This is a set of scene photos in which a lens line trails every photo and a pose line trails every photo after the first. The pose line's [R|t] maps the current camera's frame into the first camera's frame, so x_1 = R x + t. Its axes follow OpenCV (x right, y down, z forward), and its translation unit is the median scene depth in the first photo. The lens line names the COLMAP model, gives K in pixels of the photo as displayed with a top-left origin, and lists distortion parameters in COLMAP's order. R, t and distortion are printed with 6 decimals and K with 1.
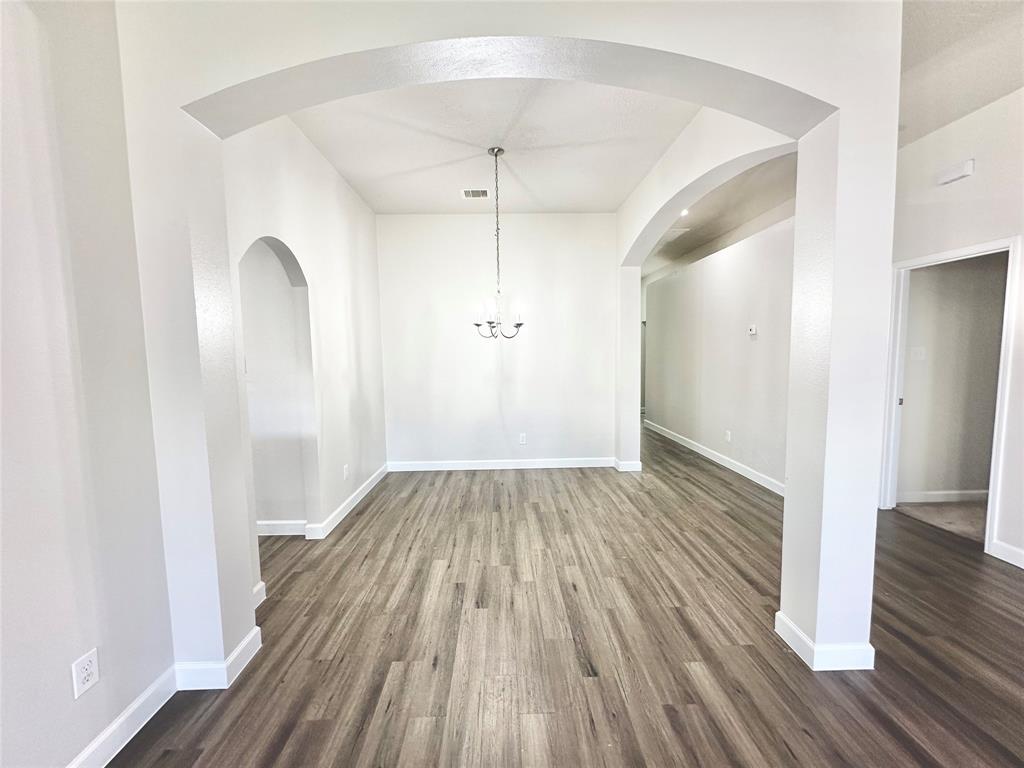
lens RADIAL K [[408.6, 0, 512.9], [0, 408.6, 382.2], [0, 0, 1]] dist [0.004825, 0.000147]
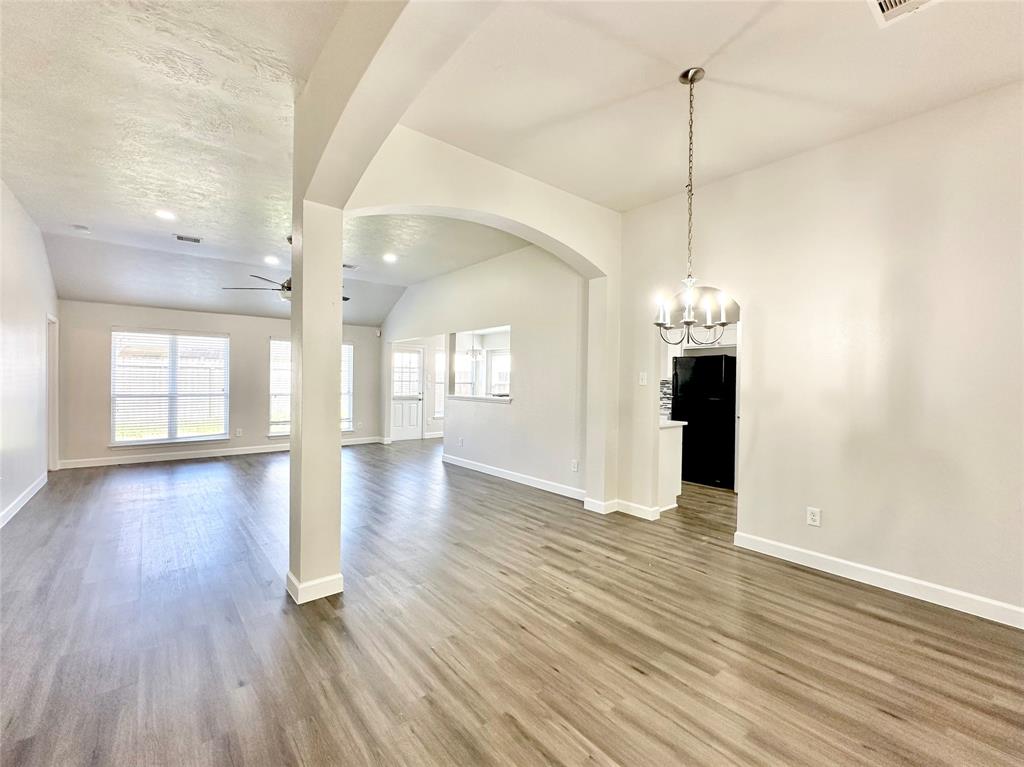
lens RADIAL K [[411.8, 0, 506.5], [0, 411.8, 391.7], [0, 0, 1]] dist [-0.016744, 0.000090]
pose [[-0.787040, 0.018859, -0.616614, 0.673575], [-0.049311, 0.994411, 0.093354, -0.086873], [0.614928, 0.103880, -0.781711, 1.479723]]
